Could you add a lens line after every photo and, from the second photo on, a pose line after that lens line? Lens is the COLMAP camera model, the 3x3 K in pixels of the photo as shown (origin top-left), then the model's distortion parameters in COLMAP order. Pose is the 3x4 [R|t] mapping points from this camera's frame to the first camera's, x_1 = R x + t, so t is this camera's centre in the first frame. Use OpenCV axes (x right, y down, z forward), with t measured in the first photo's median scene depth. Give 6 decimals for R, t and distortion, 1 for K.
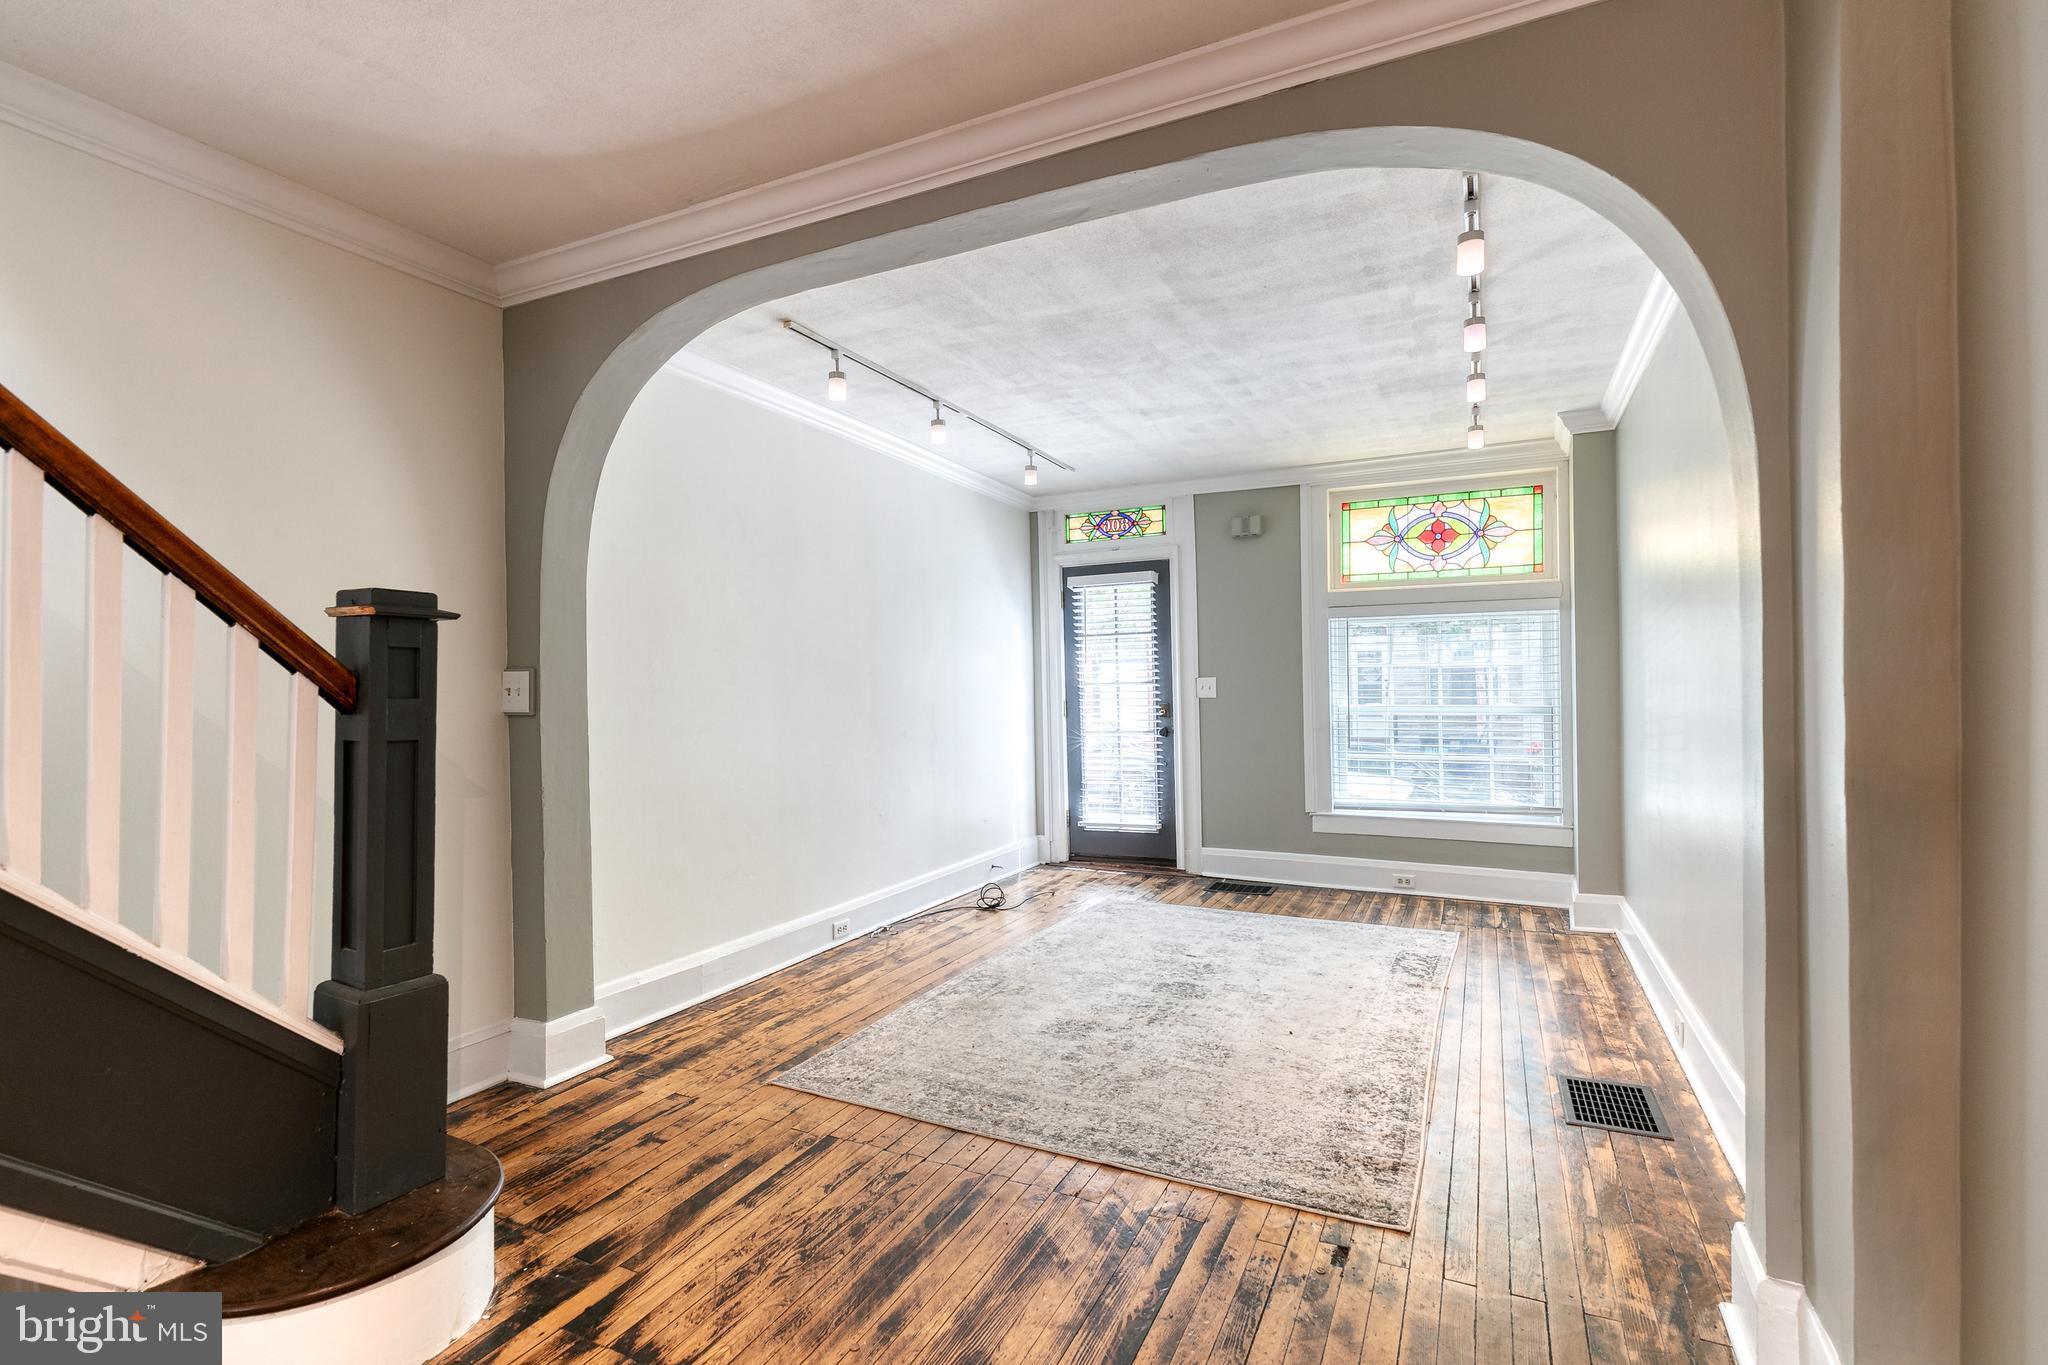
lens RADIAL K [[924.0, 0, 1049.4], [0, 924.0, 687.0], [0, 0, 1]] dist [0.012951, -0.003252]
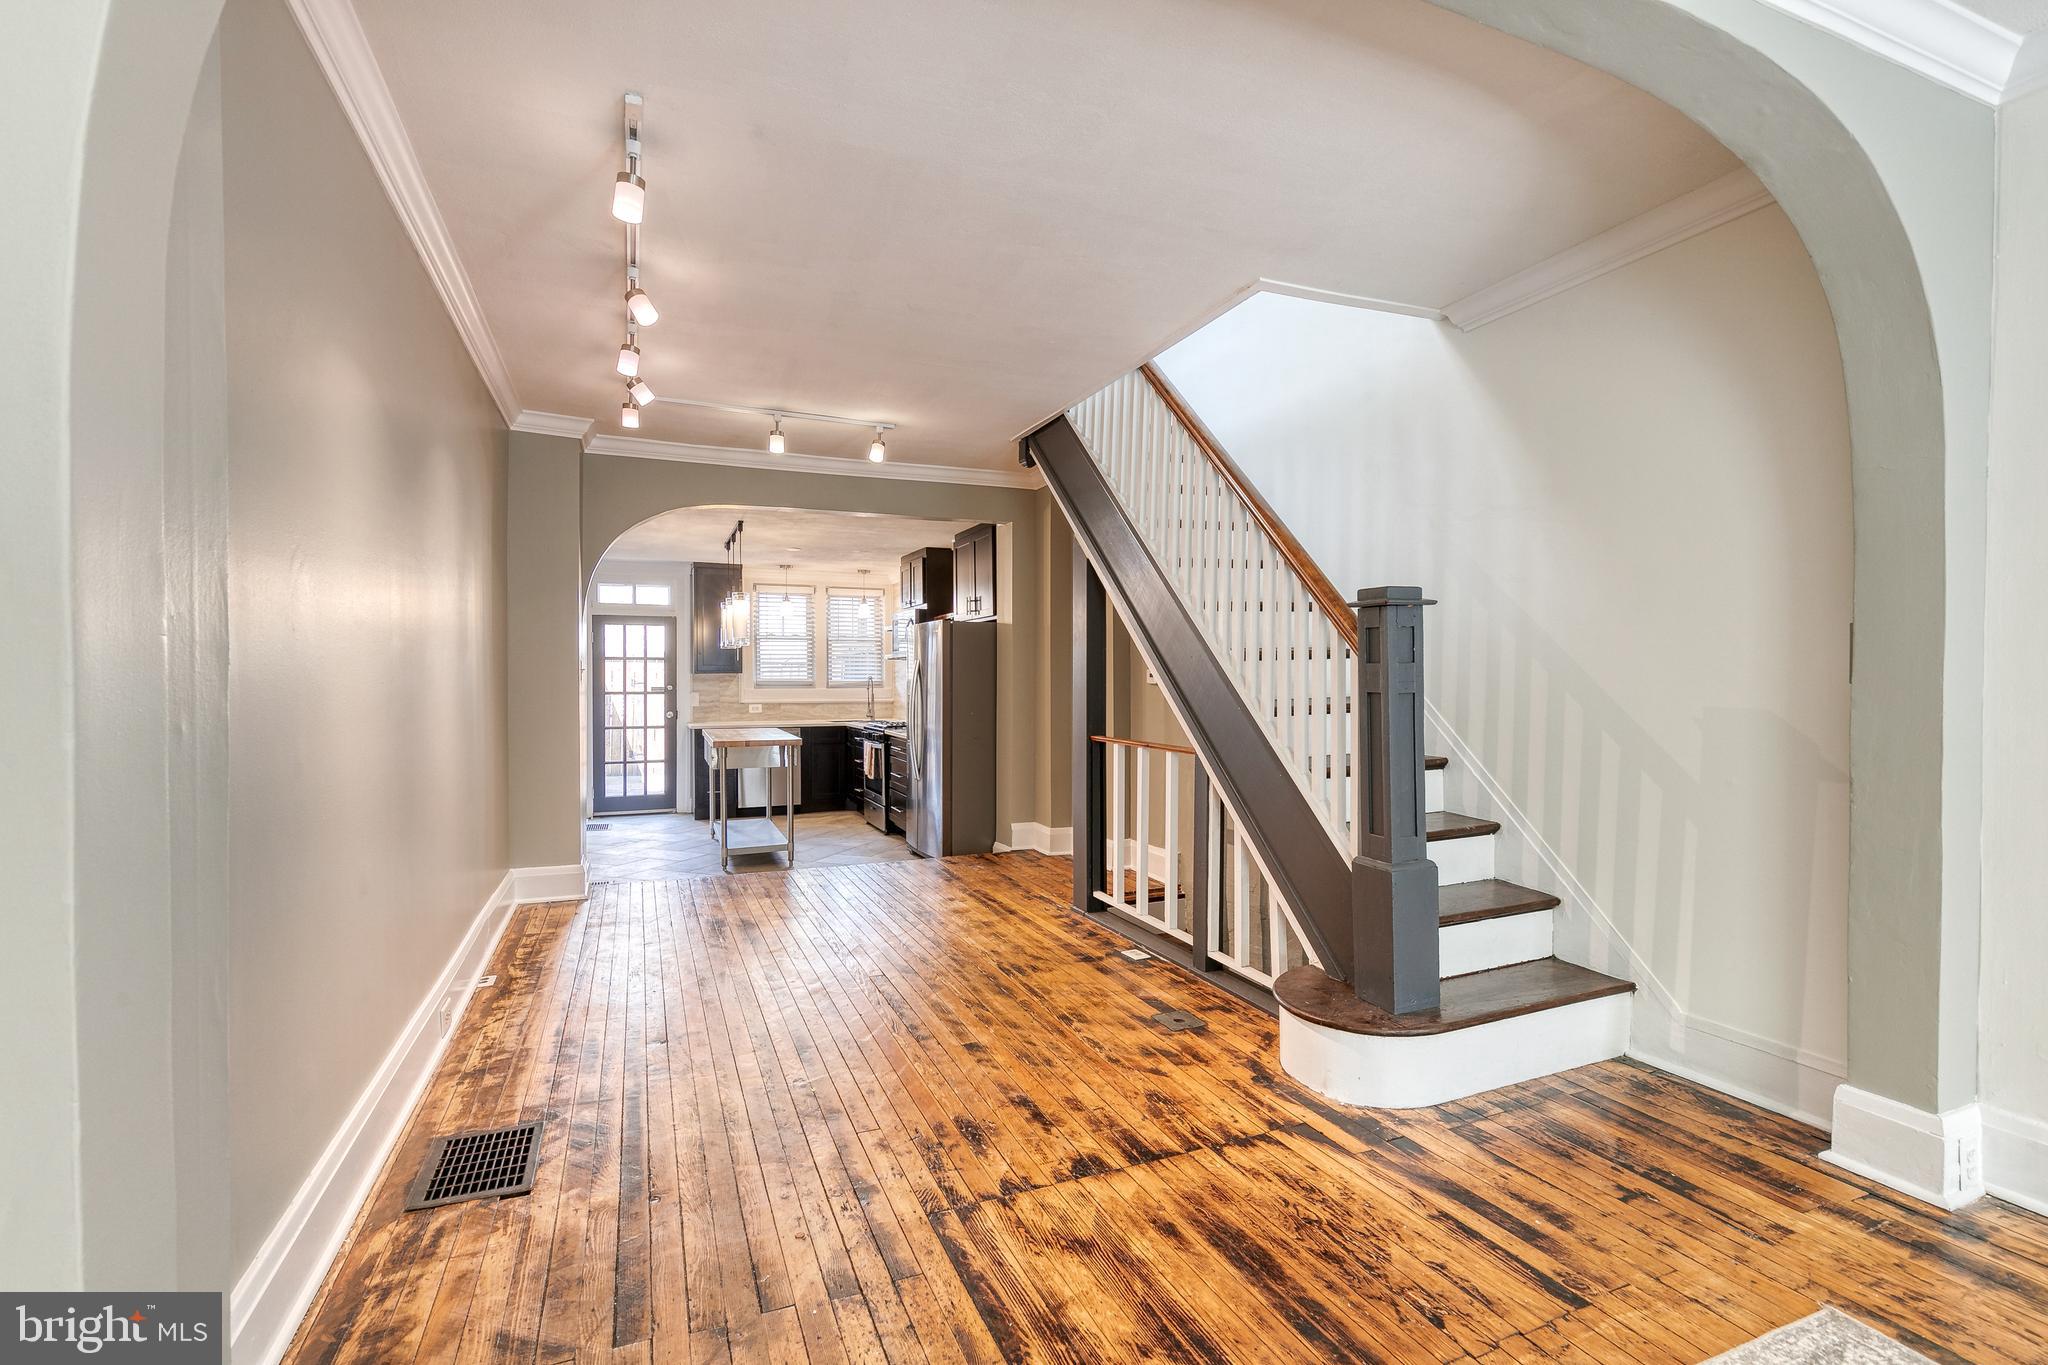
lens RADIAL K [[924.0, 0, 1027.8], [0, 924.0, 684.0], [0, 0, 1]] dist [0.012951, -0.003252]
pose [[-0.664830, 0.019699, -0.746735, 0.309261], [0.013311, 0.999806, 0.014524, 0.008794], [0.746876, -0.000284, -0.664963, 0.662349]]
